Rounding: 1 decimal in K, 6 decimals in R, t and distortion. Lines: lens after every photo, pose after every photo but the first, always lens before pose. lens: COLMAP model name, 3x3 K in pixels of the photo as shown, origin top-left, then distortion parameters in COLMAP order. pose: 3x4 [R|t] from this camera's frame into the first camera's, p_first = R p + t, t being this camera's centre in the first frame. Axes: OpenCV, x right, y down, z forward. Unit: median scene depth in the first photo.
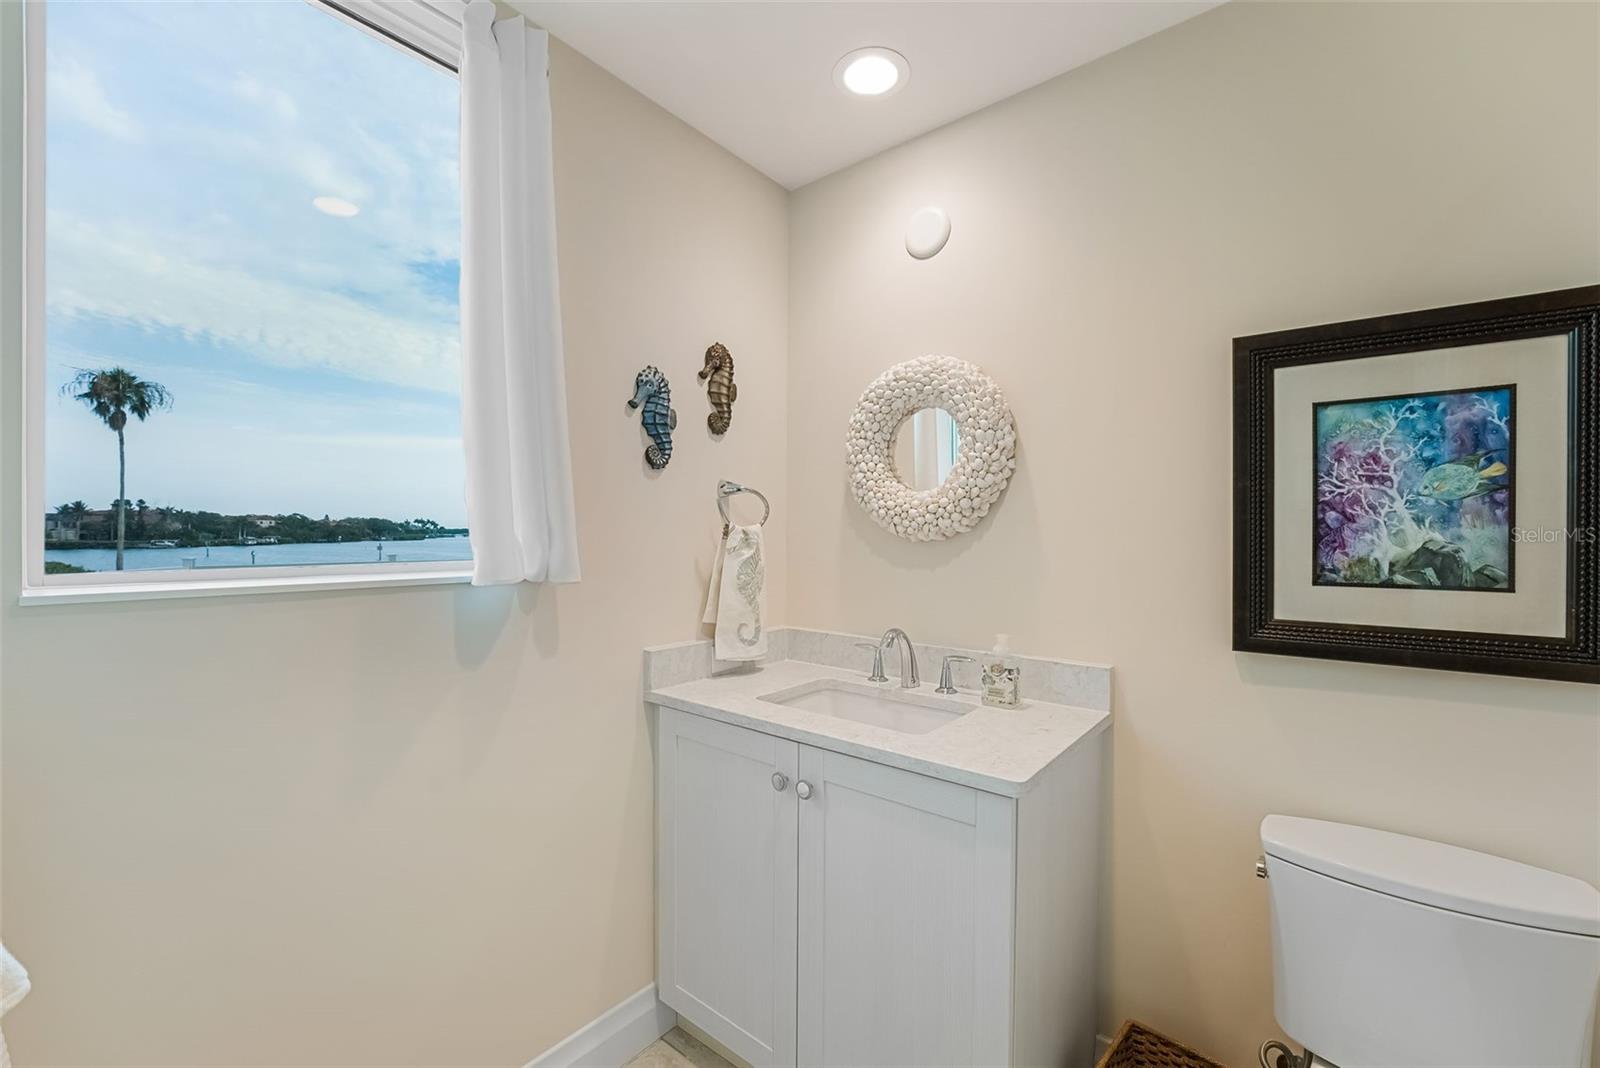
lens RADIAL K [[651.7, 0, 799.2], [0, 651.7, 534.4], [0, 0, 1]] dist [-0.010416, 0.000483]
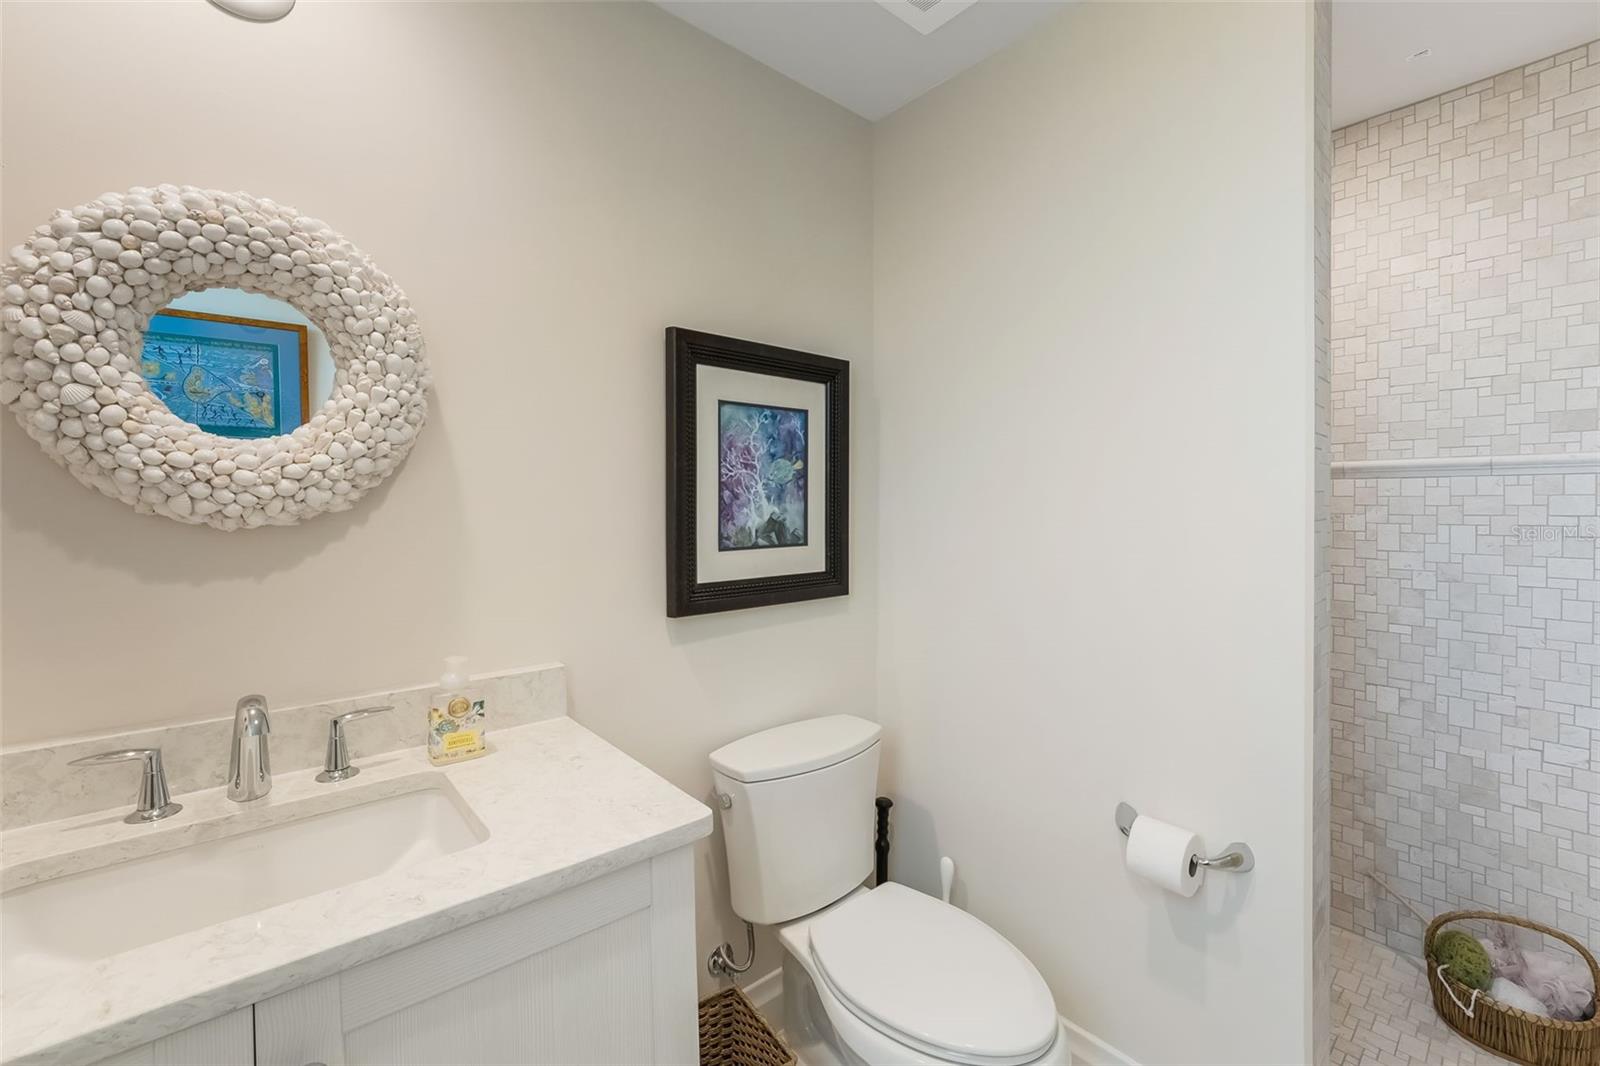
lens RADIAL K [[651.7, 0, 800.0], [0, 651.7, 519.1], [0, 0, 1]] dist [-0.010416, 0.000483]
pose [[0.203151, -0.024358, 0.978844, -0.368695], [0.011517, 0.999681, 0.022486, -0.007269], [-0.979080, 0.006705, 0.203367, 0.619099]]
